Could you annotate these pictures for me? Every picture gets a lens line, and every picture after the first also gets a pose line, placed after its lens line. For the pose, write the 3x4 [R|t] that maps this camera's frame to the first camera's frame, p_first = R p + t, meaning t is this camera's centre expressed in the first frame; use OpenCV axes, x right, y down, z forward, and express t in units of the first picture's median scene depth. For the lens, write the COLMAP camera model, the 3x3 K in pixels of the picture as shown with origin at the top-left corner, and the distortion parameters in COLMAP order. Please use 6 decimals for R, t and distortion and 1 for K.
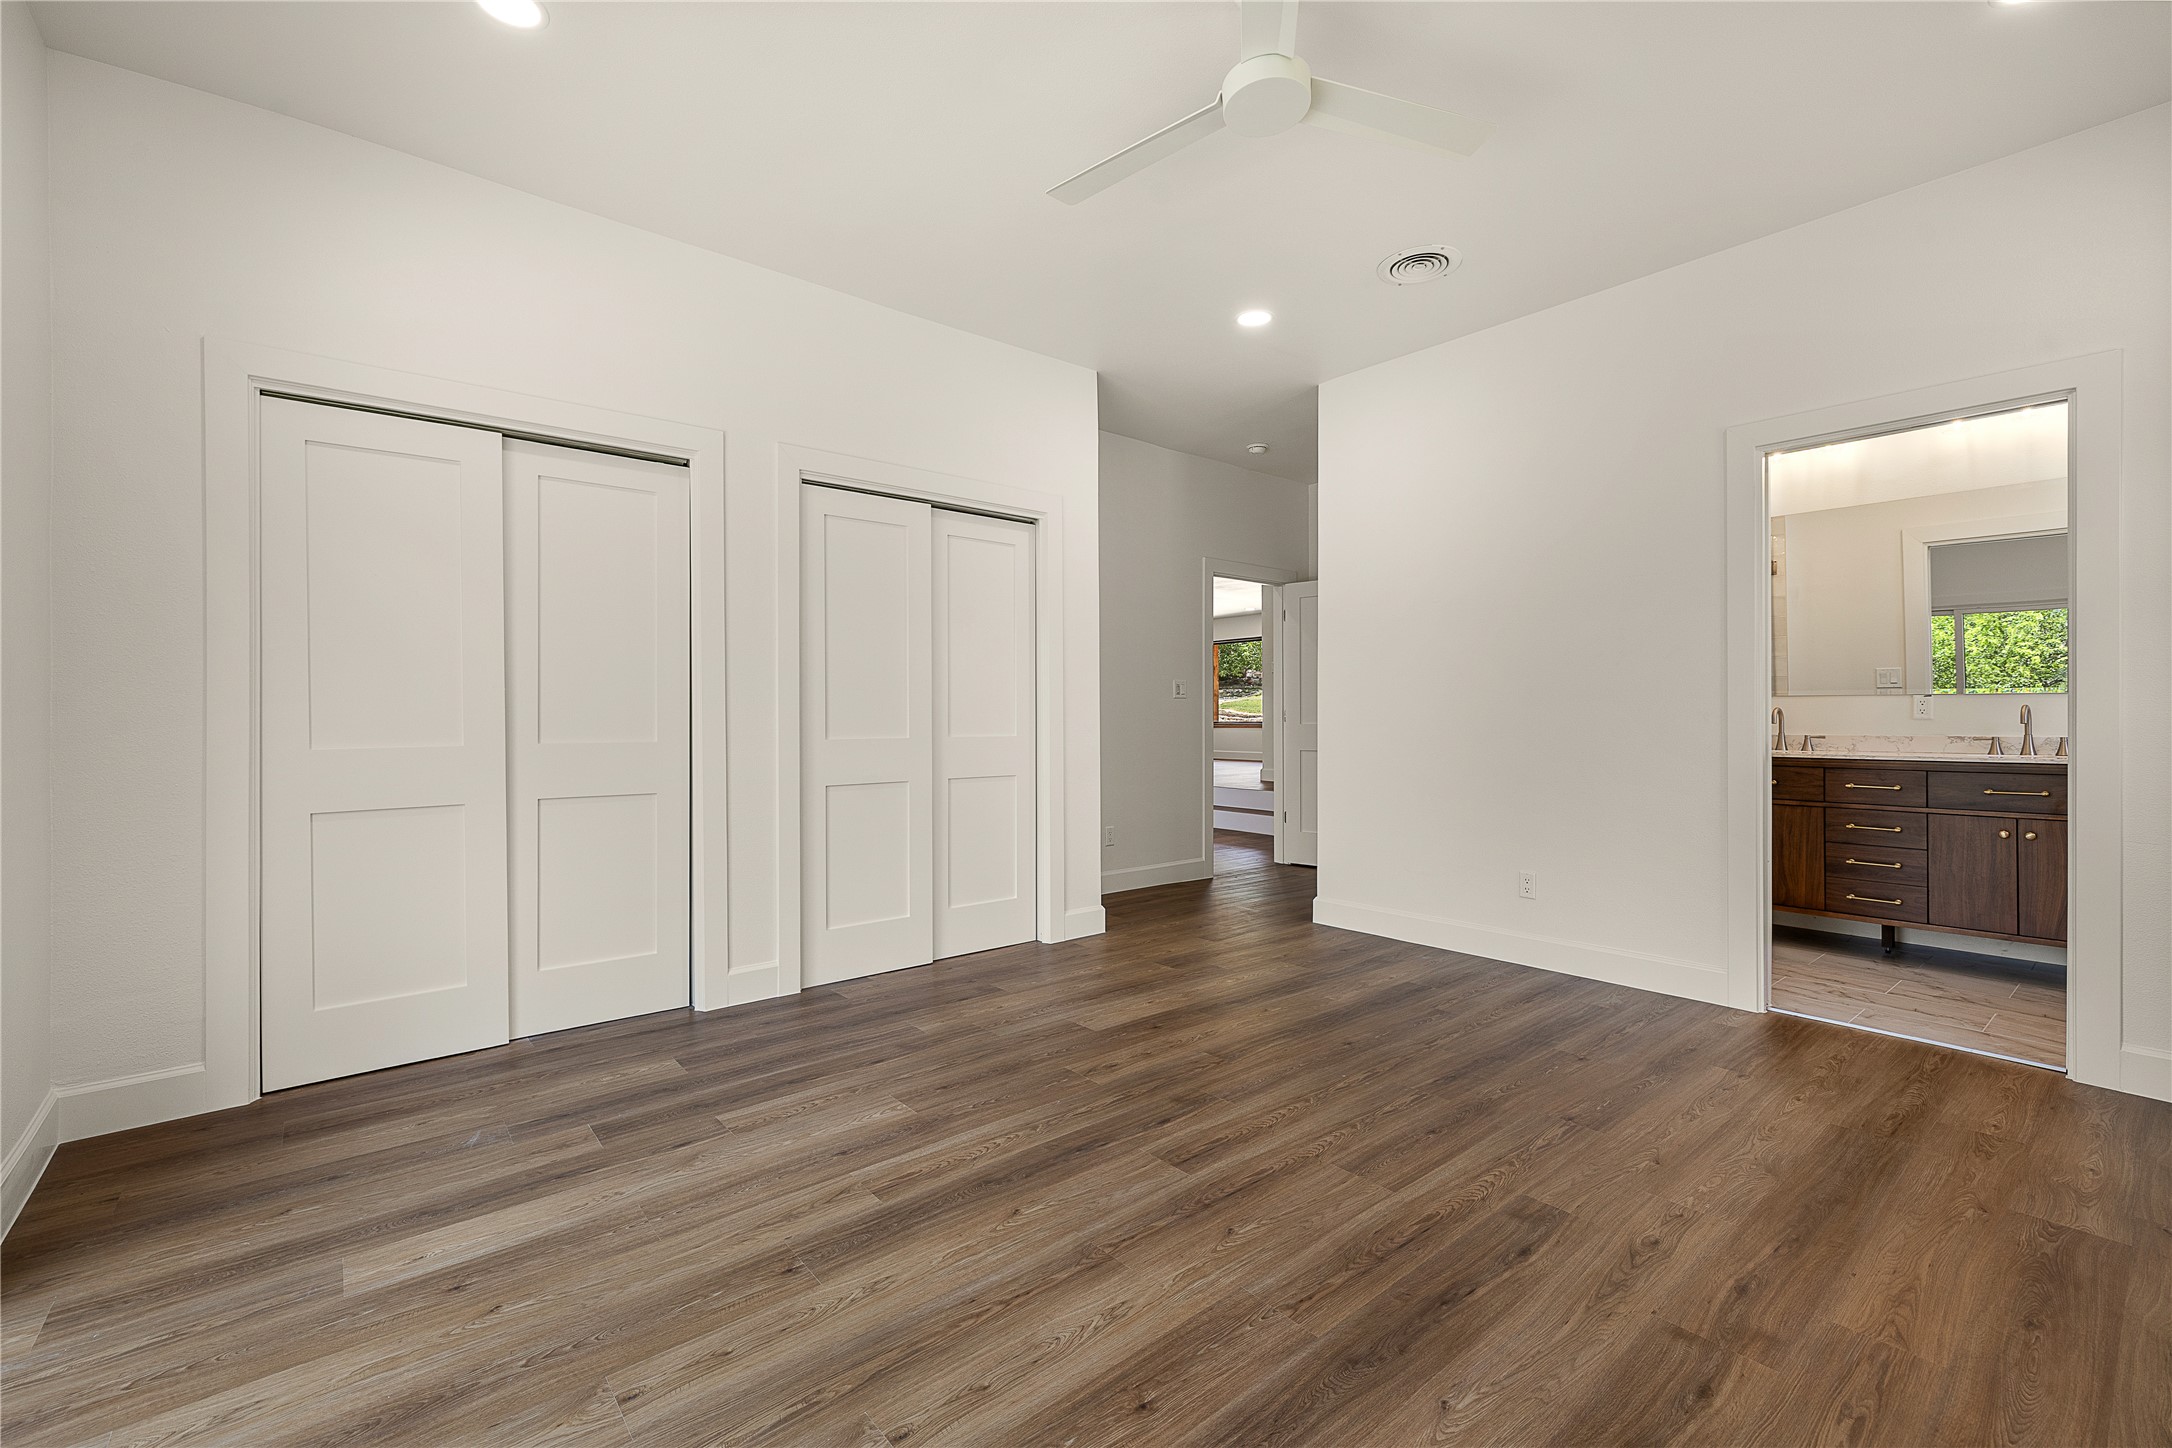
lens RADIAL K [[923.8, 0, 1078.6], [0, 923.8, 714.2], [0, 0, 1]] dist [0.003203, 0.000377]
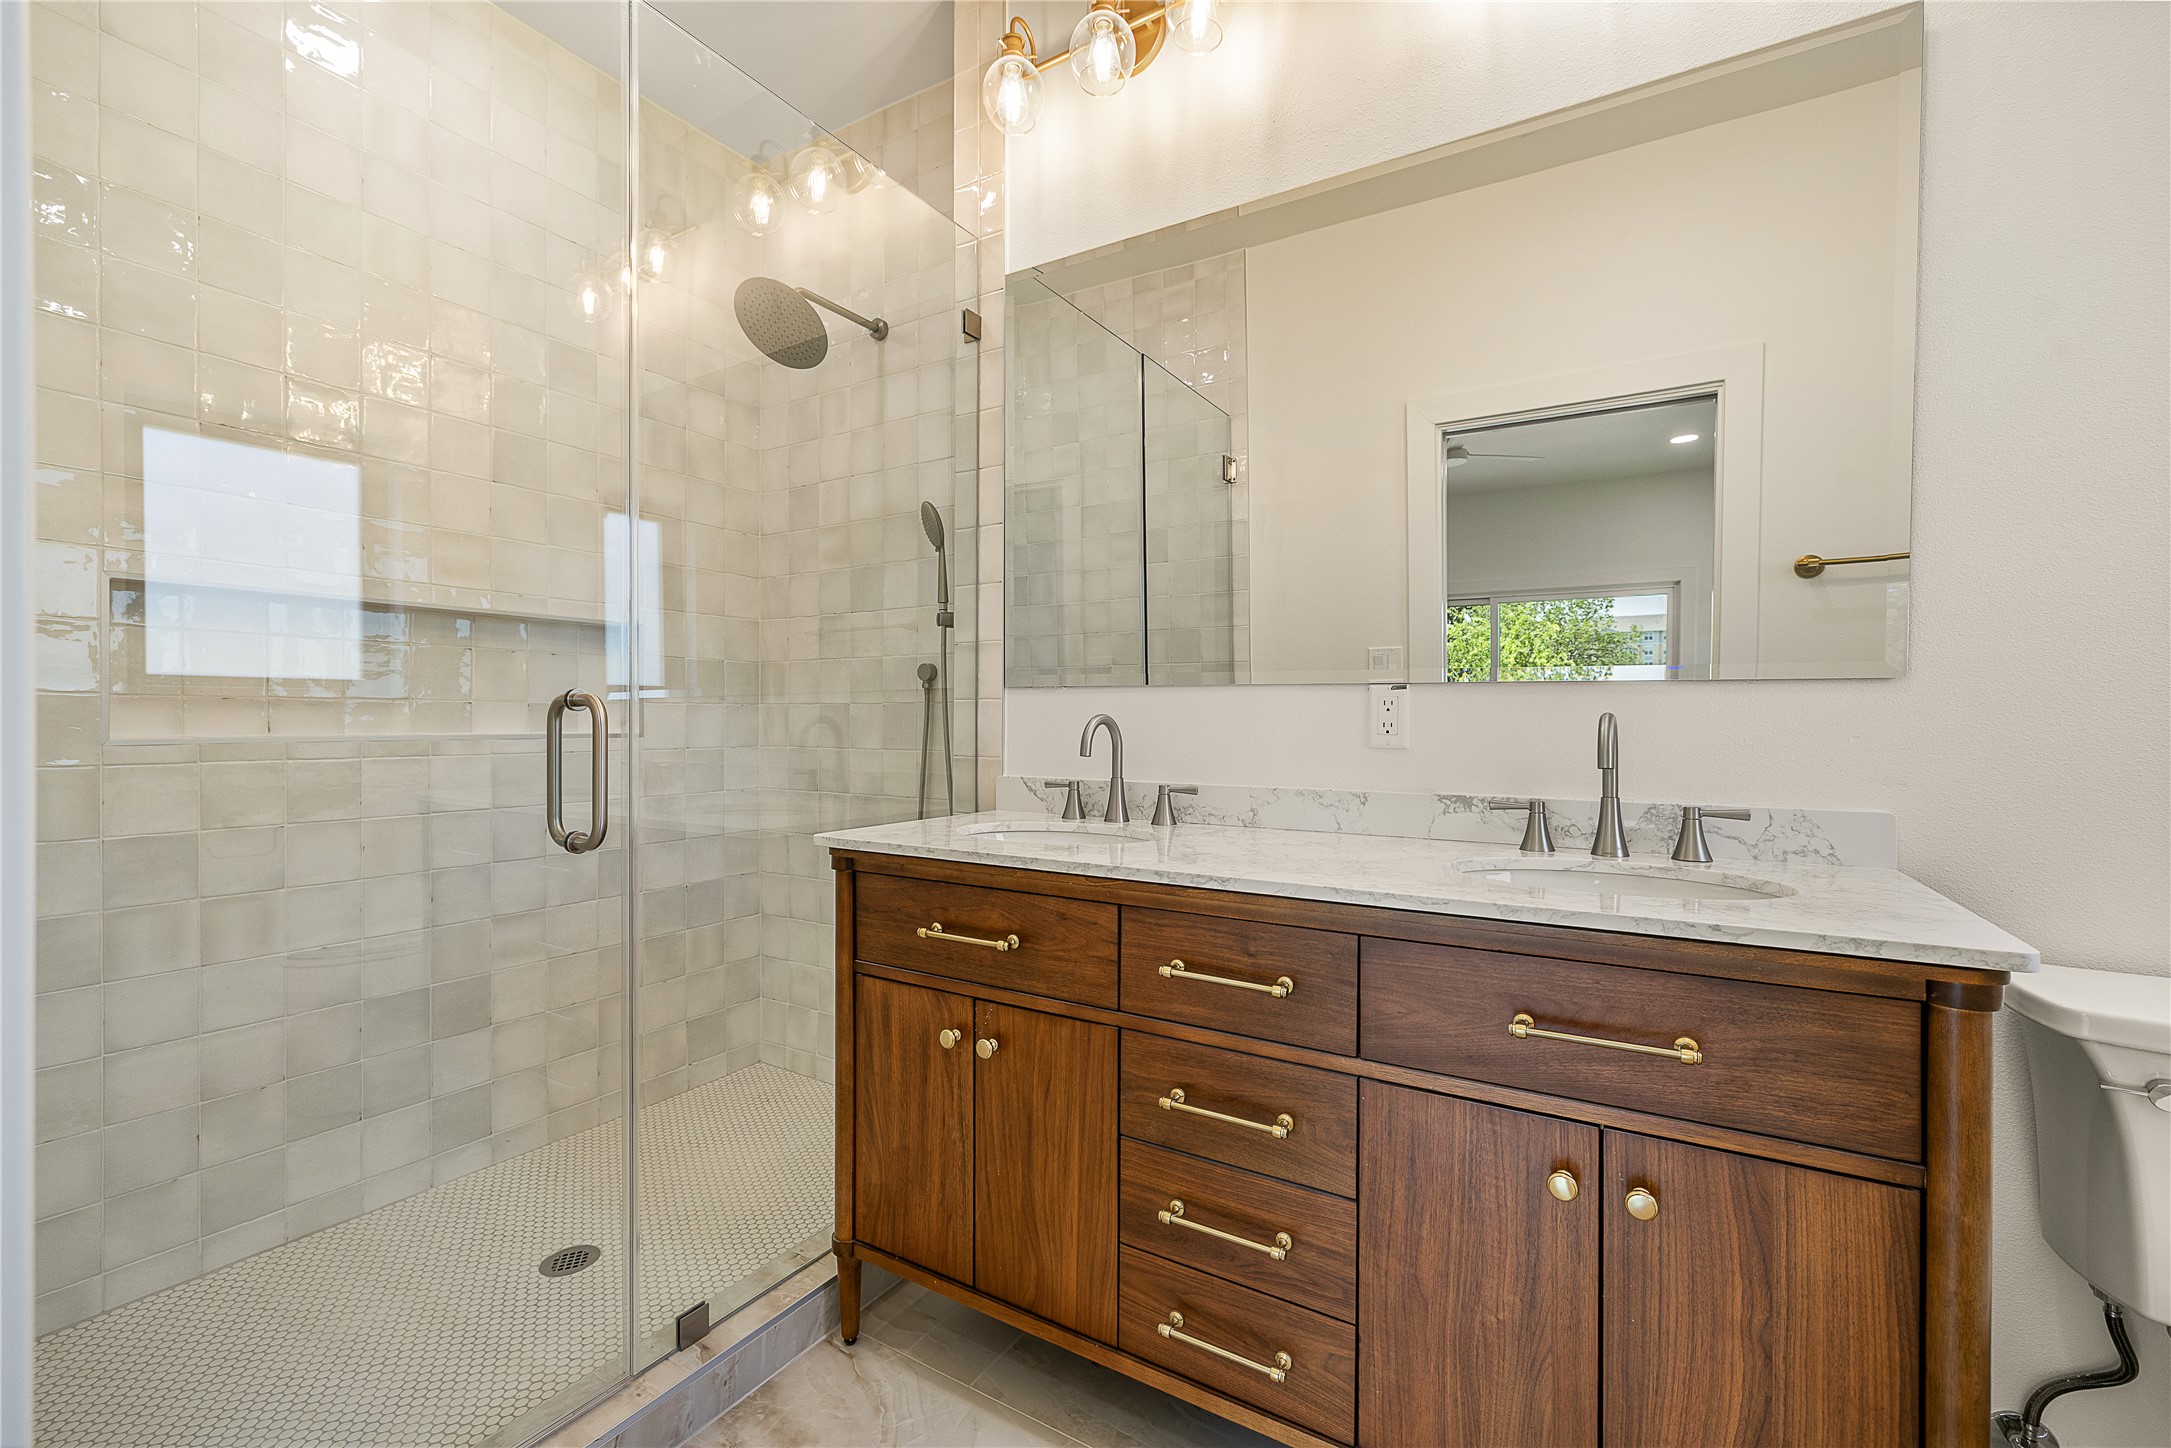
lens RADIAL K [[923.4, 0, 1088.9], [0, 923.4, 724.8], [0, 0, 1]] dist [0.003203, 0.000377]
pose [[0.942513, 0.003310, 0.334152, 0.721696], [-0.007607, 0.999904, 0.011554, -0.008462], [-0.334082, -0.013431, 0.942448, 0.737674]]
